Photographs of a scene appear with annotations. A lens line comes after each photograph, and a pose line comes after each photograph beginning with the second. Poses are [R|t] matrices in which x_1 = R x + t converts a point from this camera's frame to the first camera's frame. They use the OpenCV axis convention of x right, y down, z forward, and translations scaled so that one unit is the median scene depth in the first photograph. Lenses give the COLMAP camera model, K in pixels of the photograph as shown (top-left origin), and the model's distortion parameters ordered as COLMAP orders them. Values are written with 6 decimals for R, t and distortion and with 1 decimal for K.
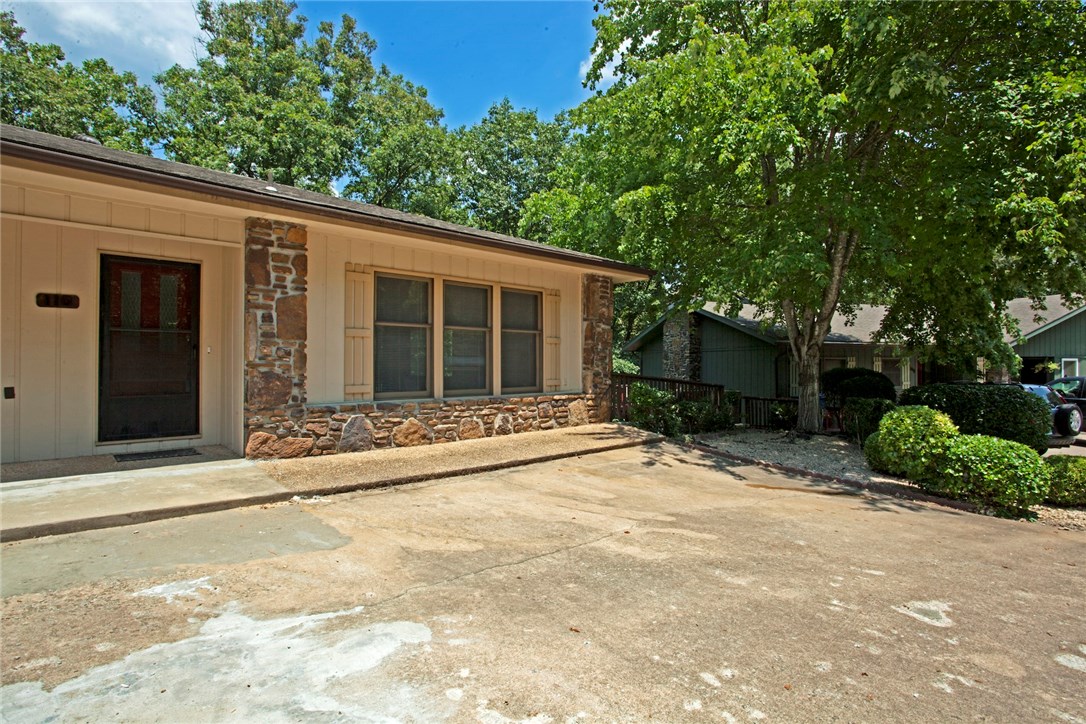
lens RADIAL K [[523.0, 0, 547.5], [0, 523.0, 361.2], [0, 0, 1]] dist [-0.077919, 0.036716]
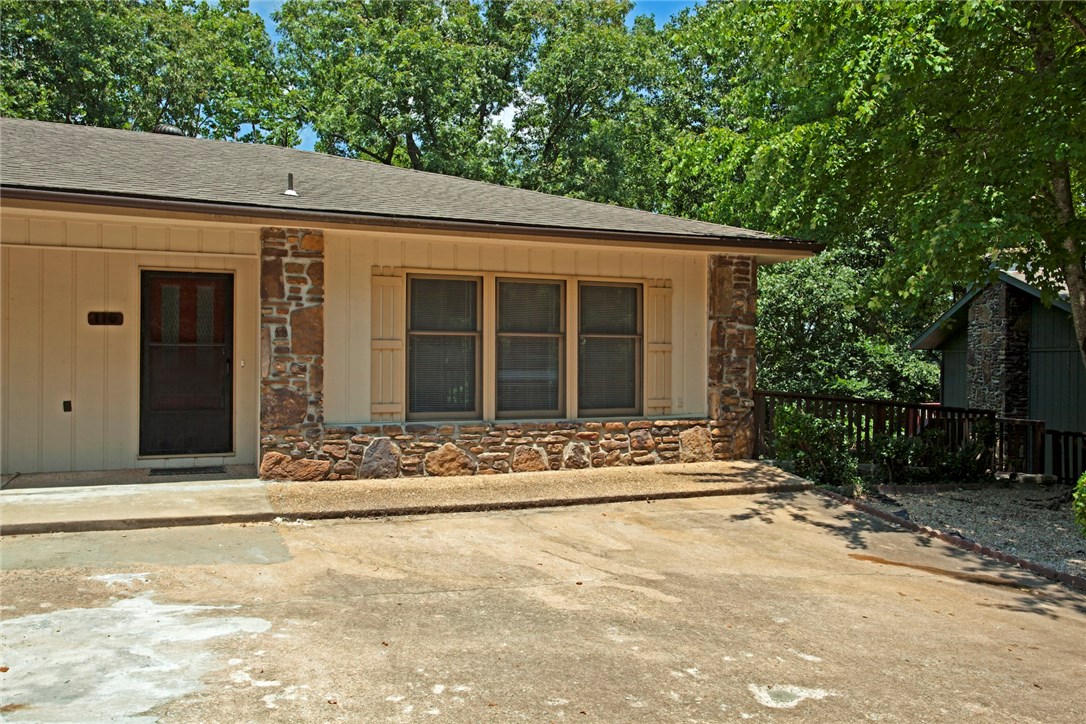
lens RADIAL K [[779.9, 0, 543.0], [0, 779.9, 362.0], [0, 0, 1]] dist [-0.037119, 0.061780]
pose [[0.938192, 0.003247, -0.346101, 0.401054], [-0.003097, 0.999995, 0.000986, -0.031645], [0.346102, 0.000146, 0.938197, -0.181963]]
